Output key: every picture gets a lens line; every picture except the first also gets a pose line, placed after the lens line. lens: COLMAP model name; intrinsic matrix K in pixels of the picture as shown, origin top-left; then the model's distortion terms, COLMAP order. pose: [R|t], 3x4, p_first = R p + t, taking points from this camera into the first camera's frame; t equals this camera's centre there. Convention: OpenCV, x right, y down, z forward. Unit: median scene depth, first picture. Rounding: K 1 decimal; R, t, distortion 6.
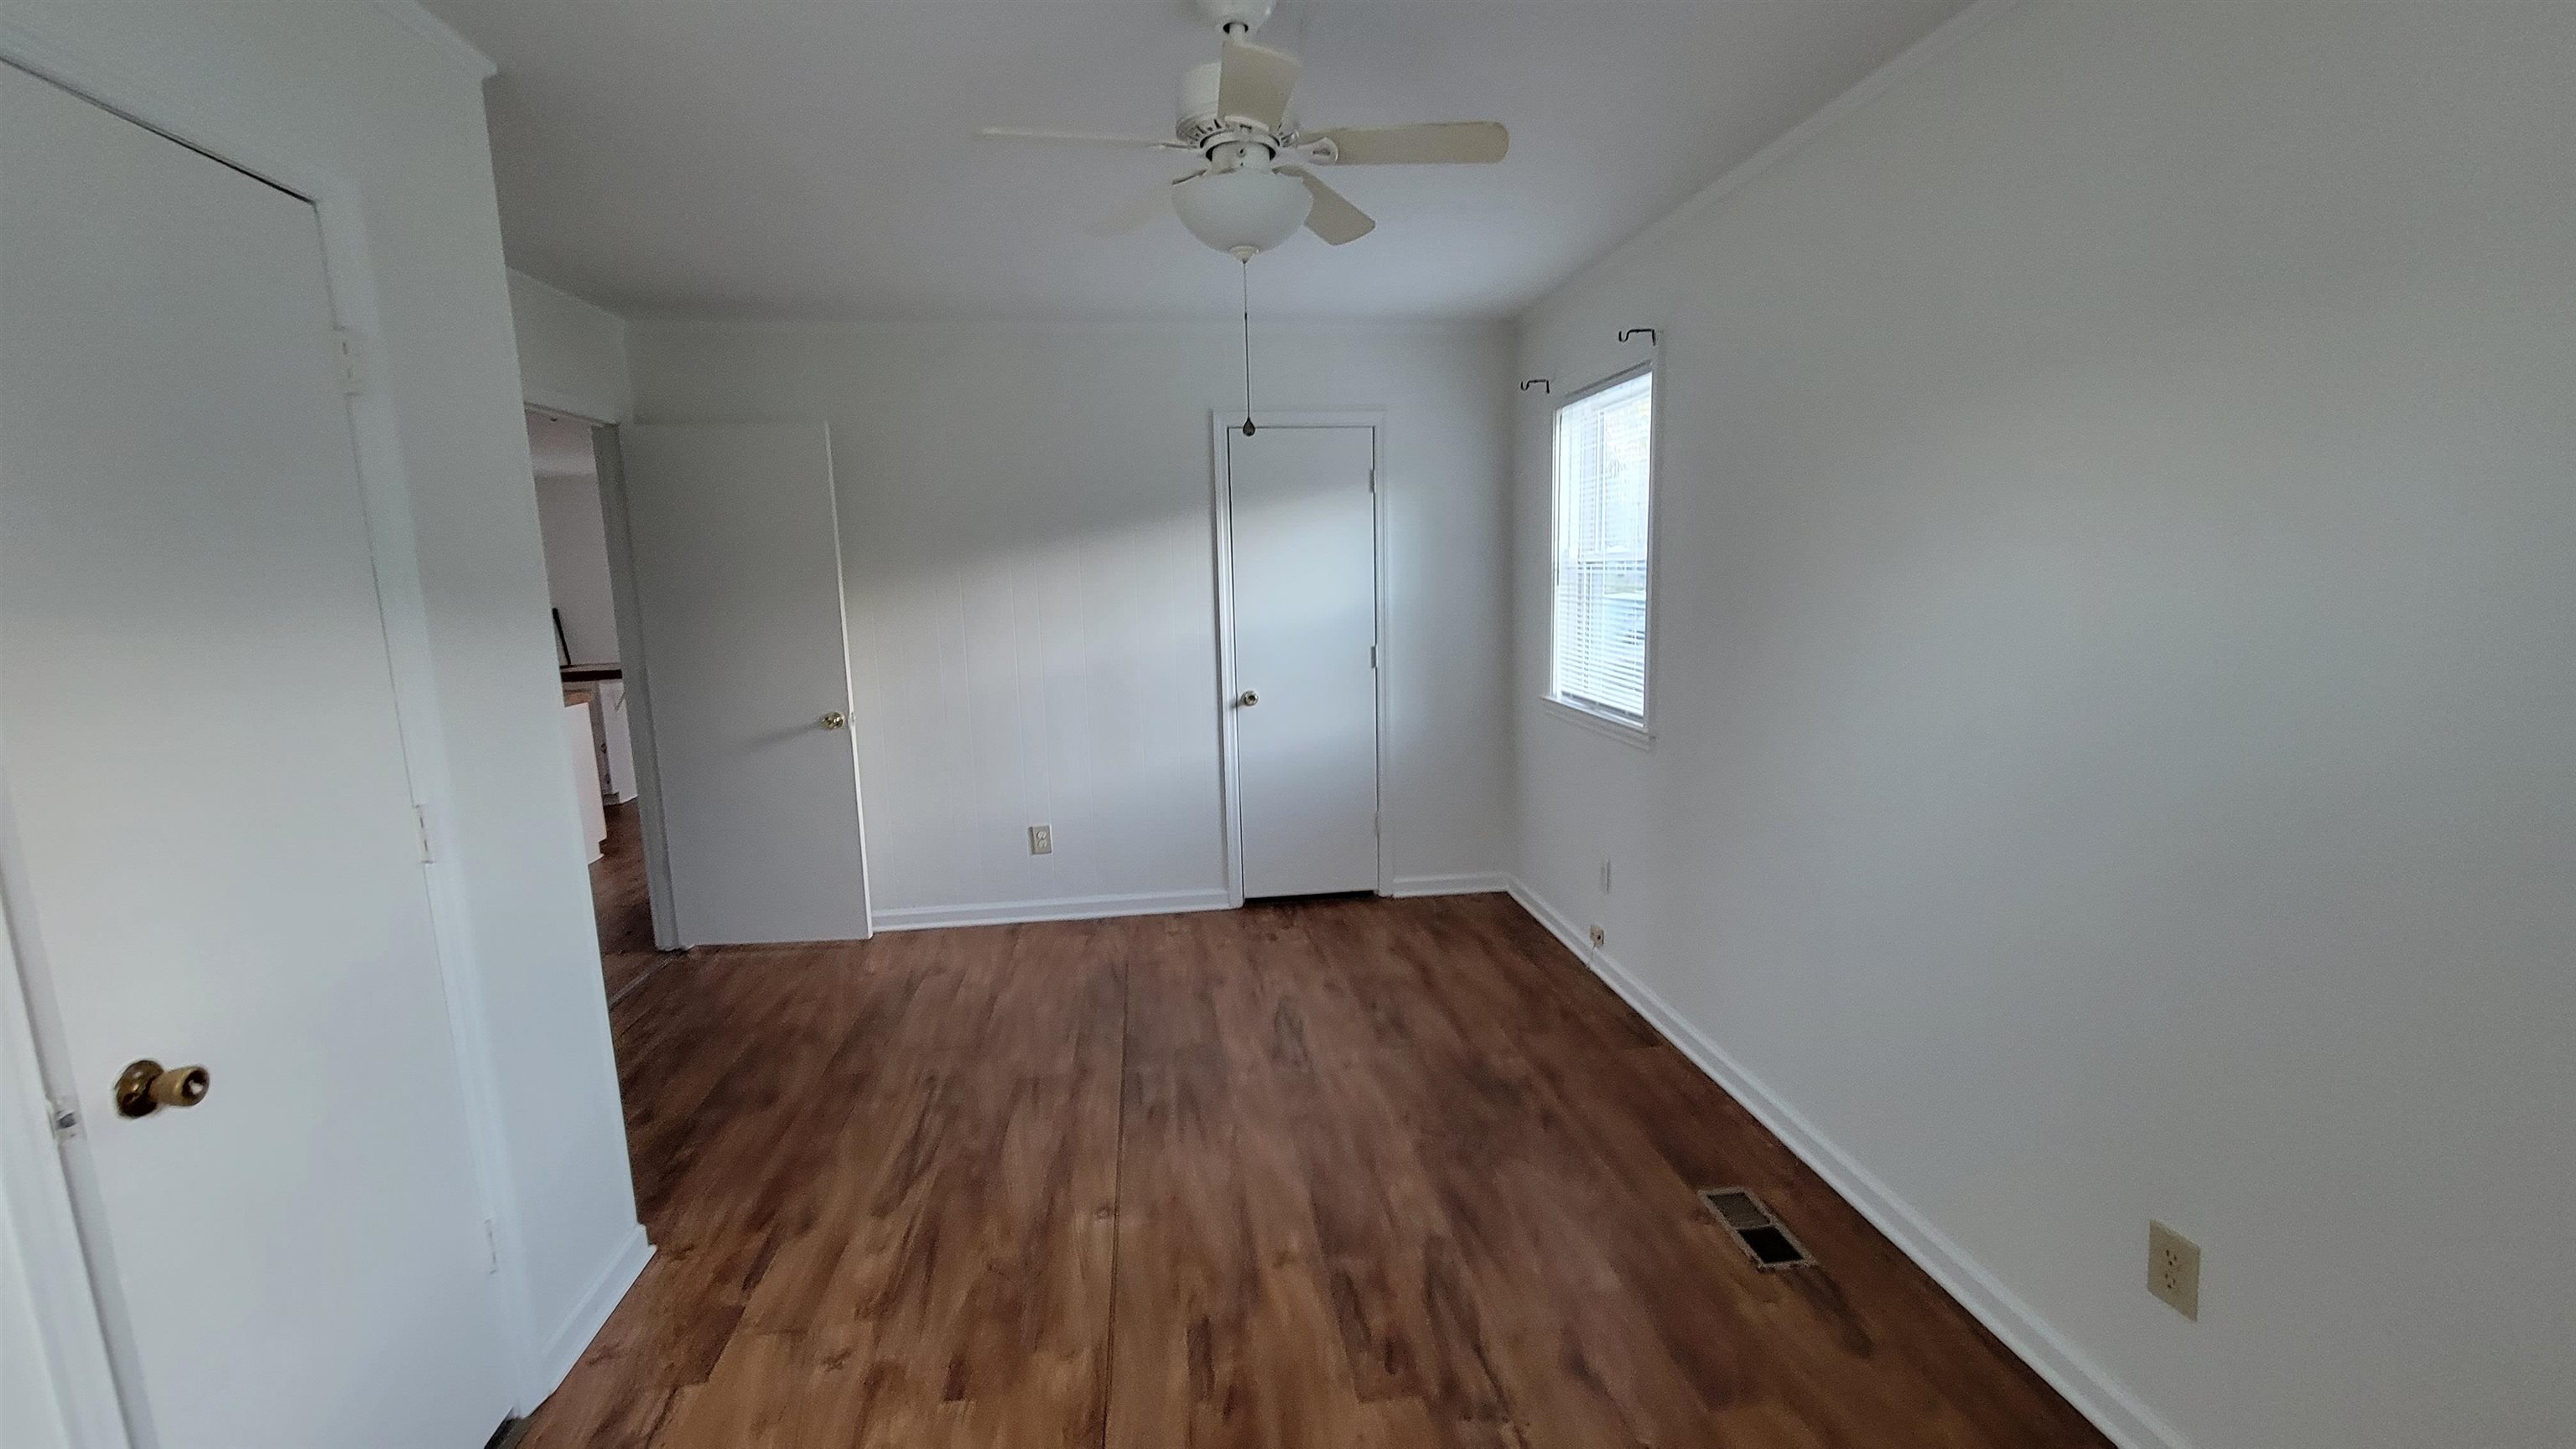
lens RADIAL K [[1043.1, 0, 1288.6], [0, 1043.1, 728.9], [0, 0, 1]] dist [0.002683, -0.000166]
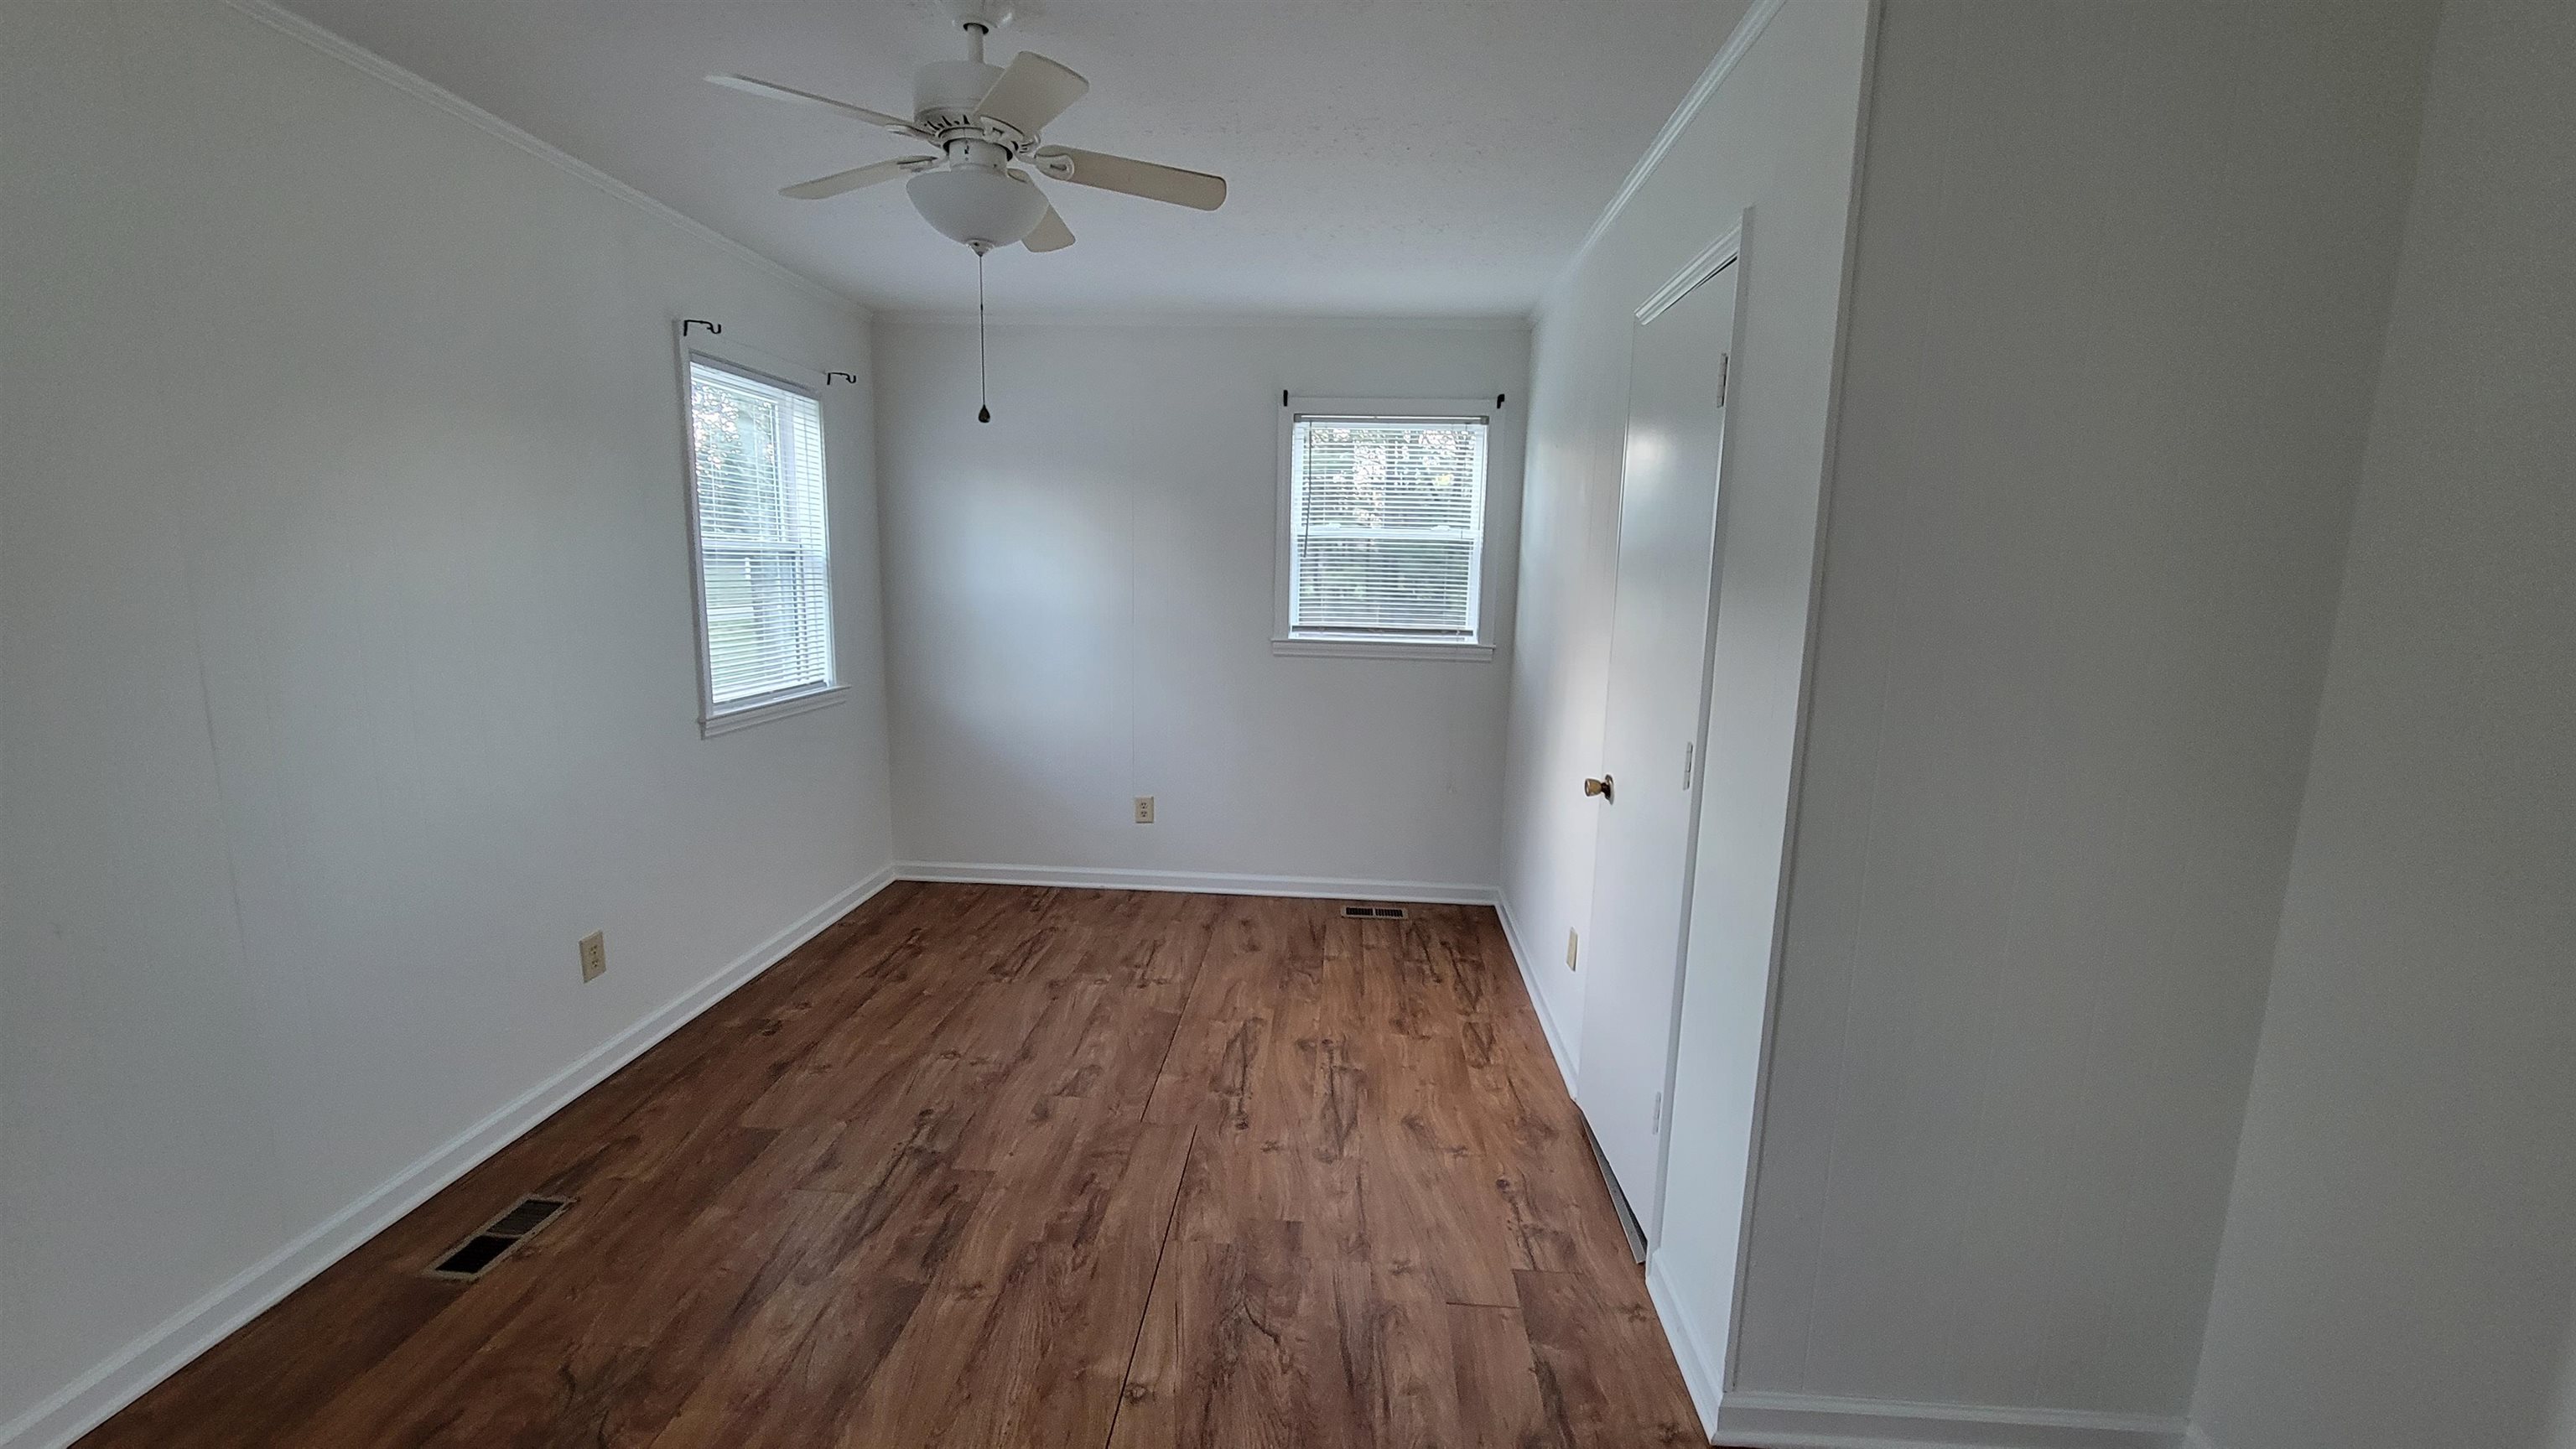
lens RADIAL K [[1043.1, 0, 1293.2], [0, 1043.1, 727.0], [0, 0, 1]] dist [0.002683, -0.000166]
pose [[-0.982701, -0.026166, 0.183344, -0.488852], [0.030065, 0.954298, 0.297340, -0.266752], [-0.182745, 0.297709, -0.937003, 1.825611]]
